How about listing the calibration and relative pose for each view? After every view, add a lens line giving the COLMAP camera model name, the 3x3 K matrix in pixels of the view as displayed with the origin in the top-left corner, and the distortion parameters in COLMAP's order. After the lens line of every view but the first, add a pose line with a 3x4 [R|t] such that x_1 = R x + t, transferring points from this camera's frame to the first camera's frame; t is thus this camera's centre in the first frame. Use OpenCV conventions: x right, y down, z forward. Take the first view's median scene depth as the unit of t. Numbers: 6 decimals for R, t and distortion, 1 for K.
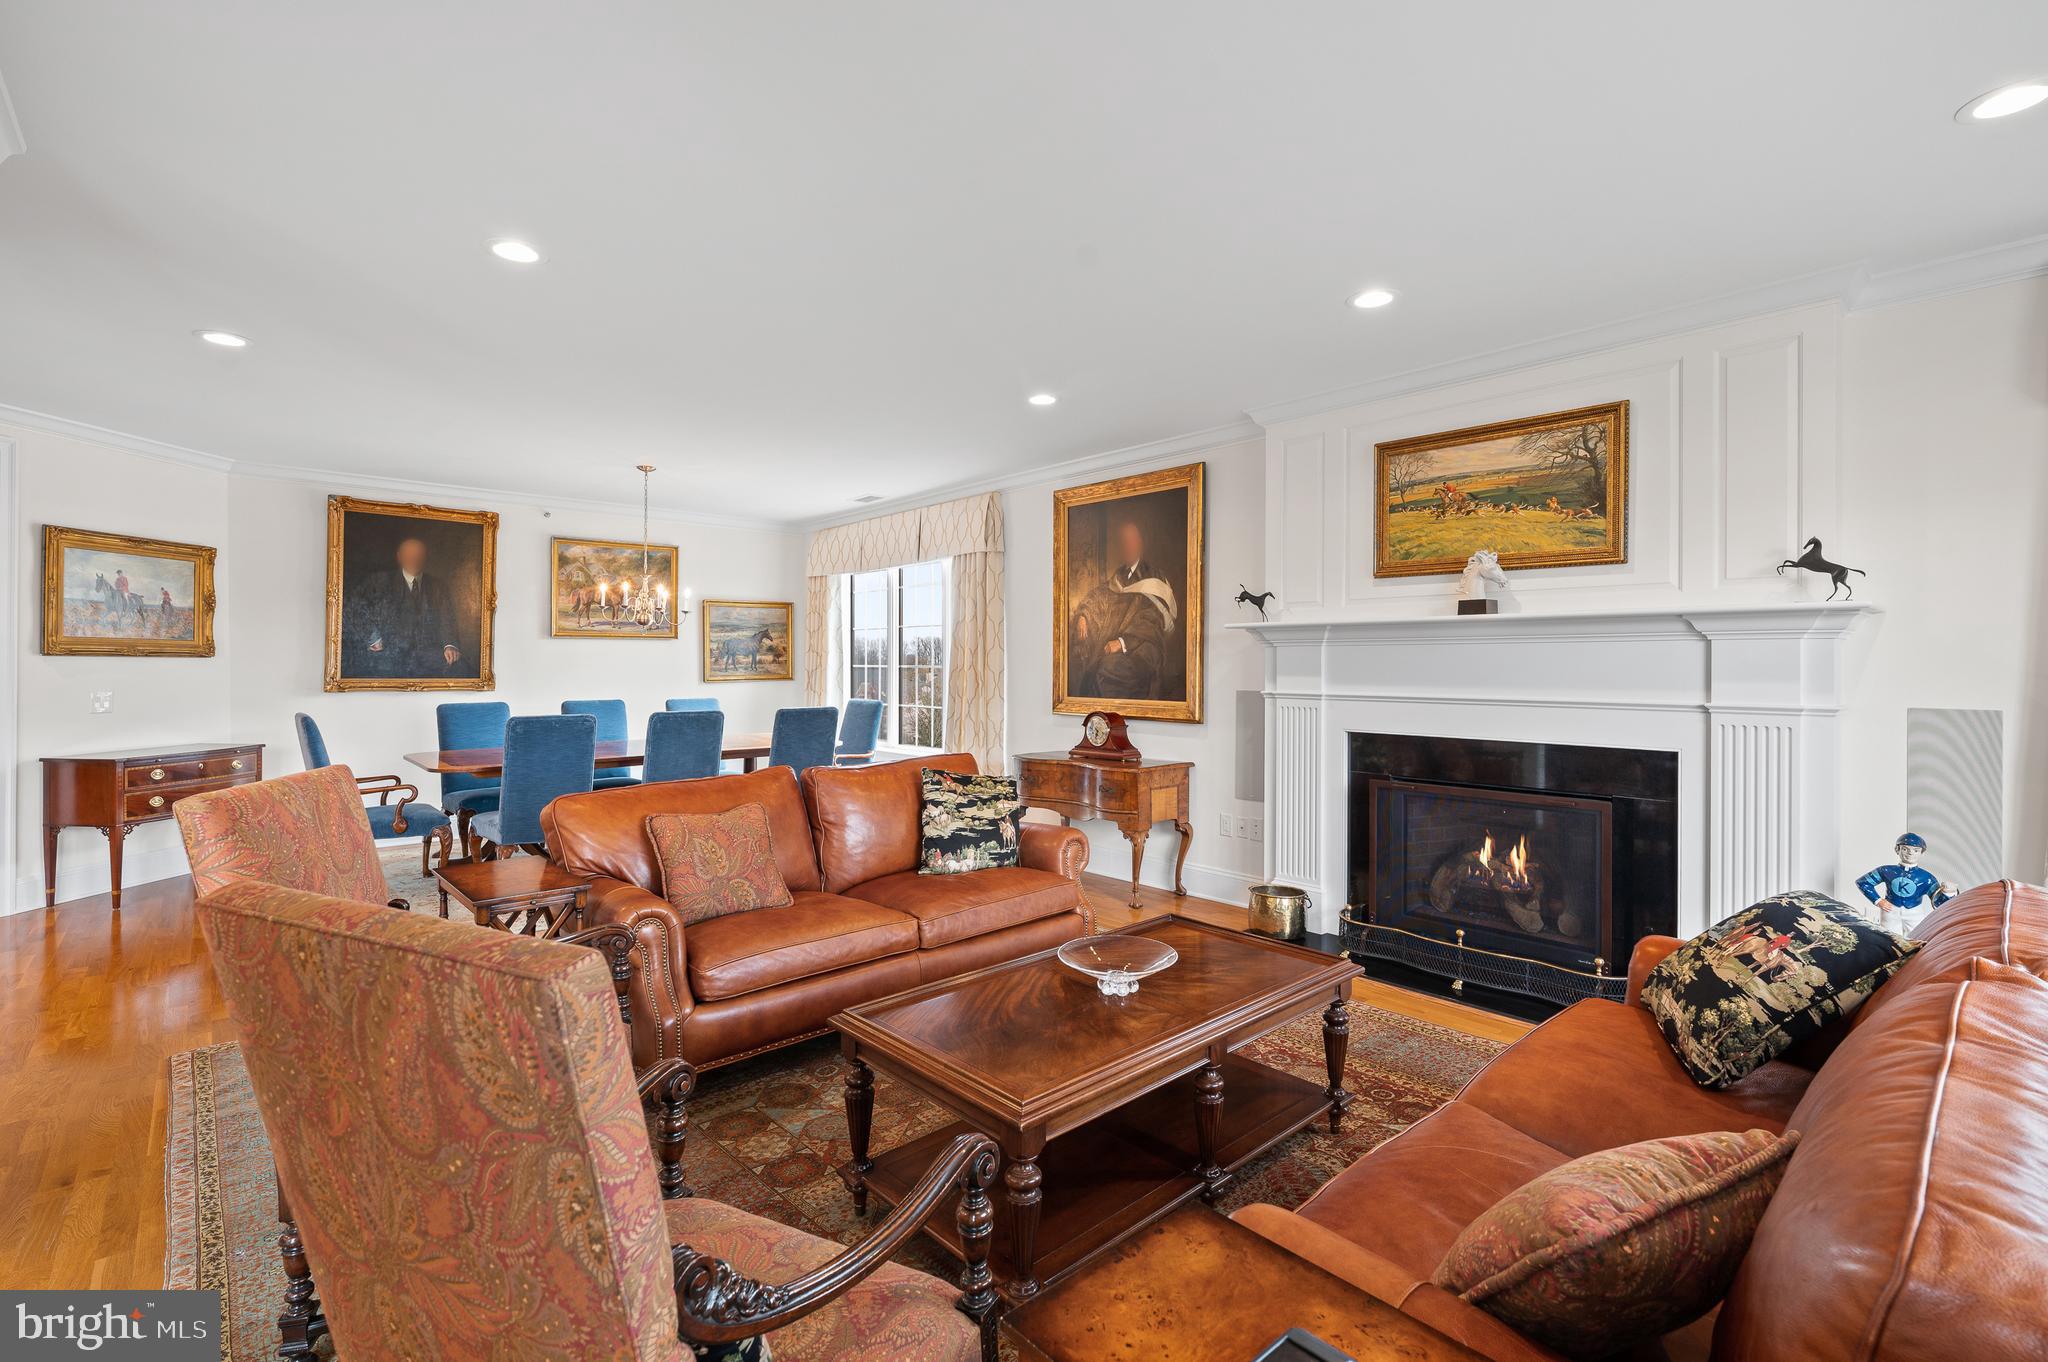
lens RADIAL K [[924.6, 0, 1024.3], [0, 924.6, 670.0], [0, 0, 1]] dist [-0.000435, 0.000112]
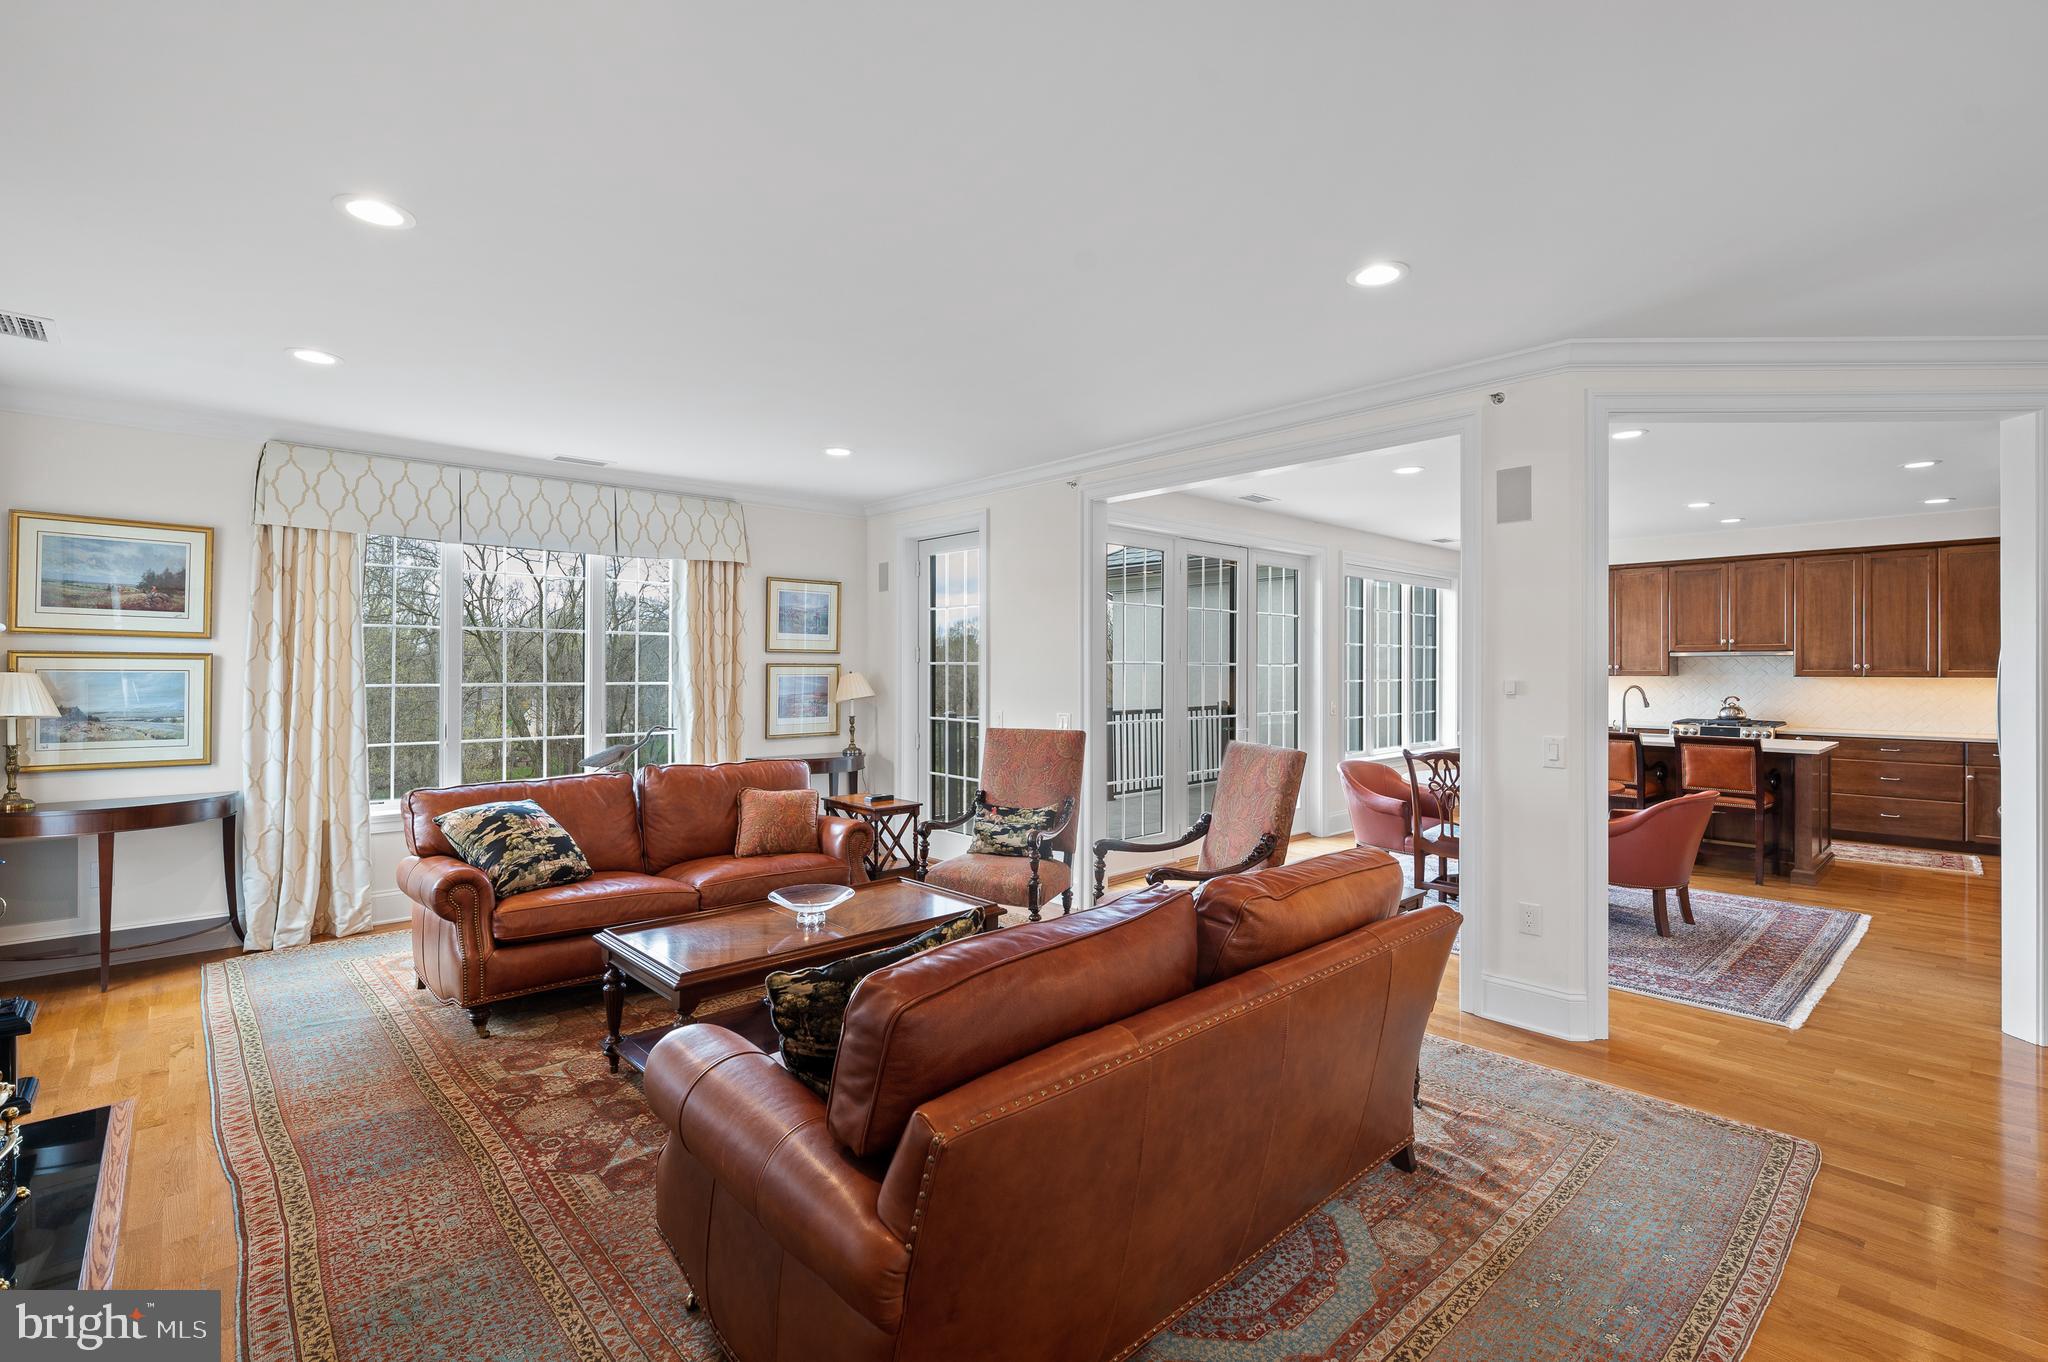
lens RADIAL K [[924.6, 0, 1024.3], [0, 924.6, 670.0], [0, 0, 1]] dist [-0.000435, 0.000112]
pose [[-0.999908, -0.004507, -0.012771, -0.089091], [-0.004558, 0.999982, 0.003957, -0.018341], [0.012753, 0.004015, -0.999911, 1.062980]]
